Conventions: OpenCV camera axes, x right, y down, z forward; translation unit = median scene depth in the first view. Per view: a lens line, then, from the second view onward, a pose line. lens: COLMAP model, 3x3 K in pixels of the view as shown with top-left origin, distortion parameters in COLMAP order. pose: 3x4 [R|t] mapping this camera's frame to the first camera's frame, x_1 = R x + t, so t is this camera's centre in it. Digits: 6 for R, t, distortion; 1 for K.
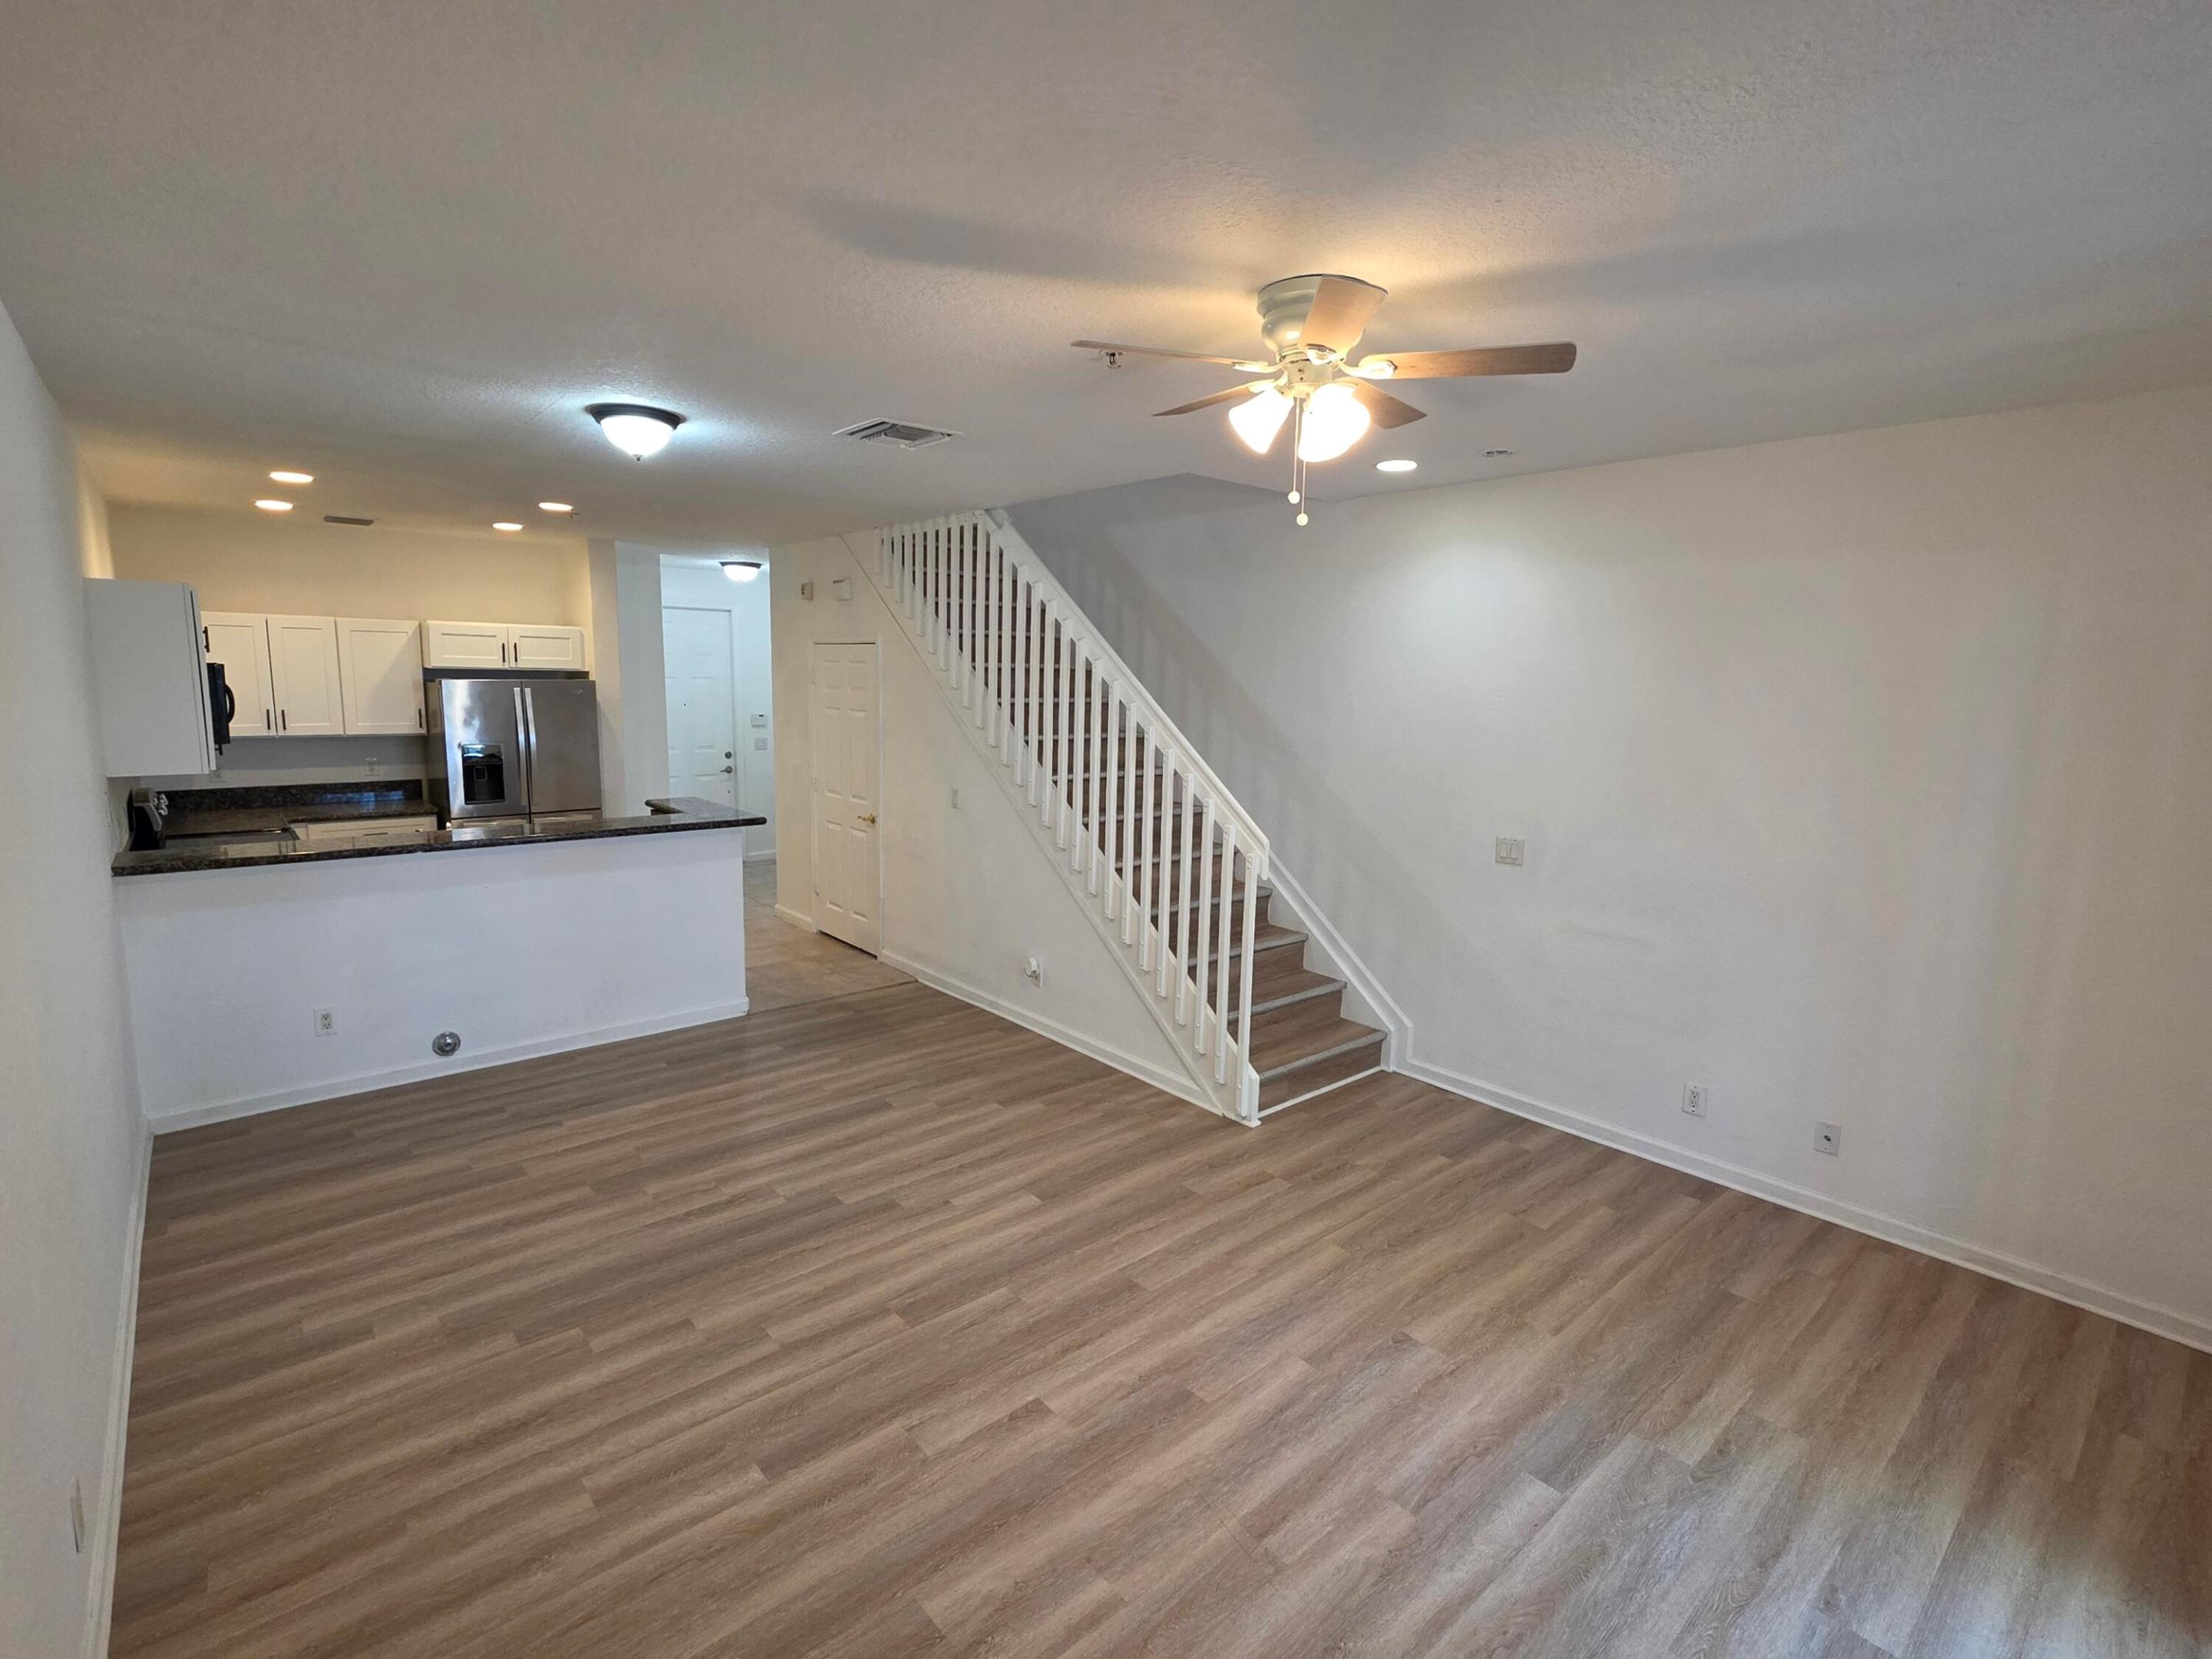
lens RADIAL K [[1038.9, 0, 1104.6], [0, 1038.9, 831.0], [0, 0, 1]] dist [-0.004274, -0.000072]
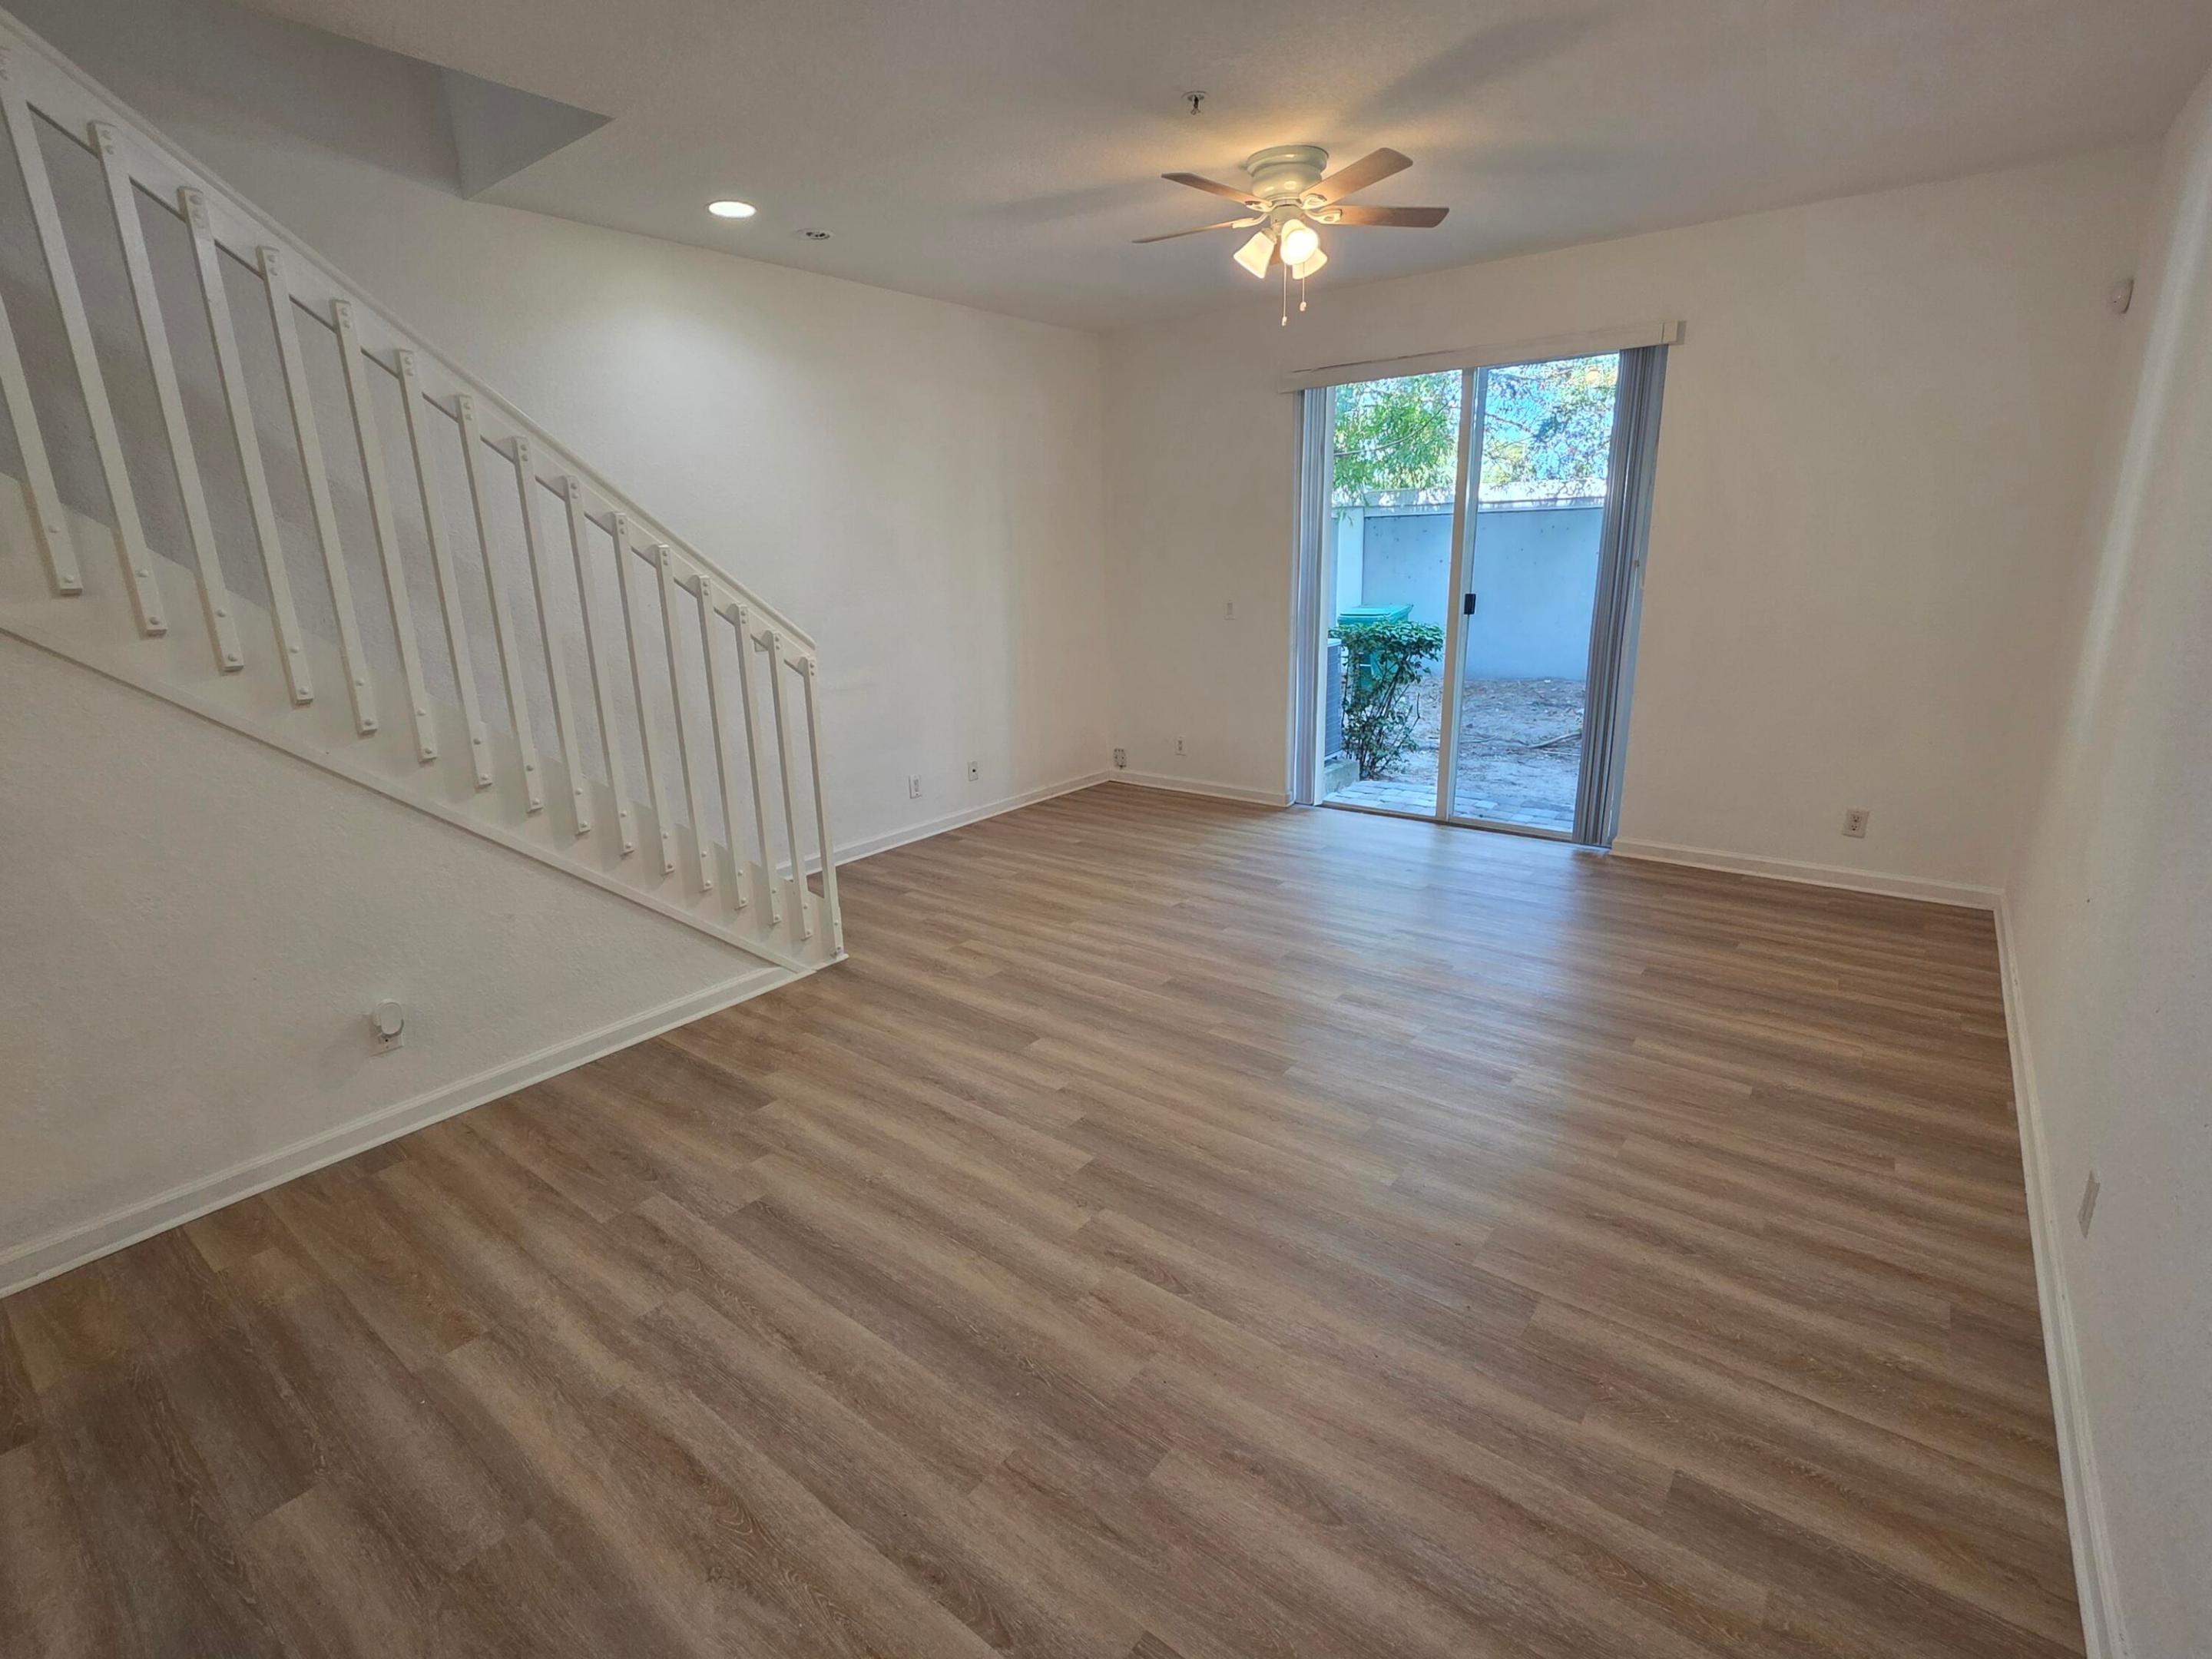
lens RADIAL K [[1038.9, 0, 1102.5], [0, 1038.9, 825.1], [0, 0, 1]] dist [-0.004274, -0.000072]
pose [[-0.189972, -0.273181, 0.943018, -0.825675], [0.170650, 0.936701, 0.305728, -0.075189], [-0.966845, 0.219005, -0.131329, 0.984380]]
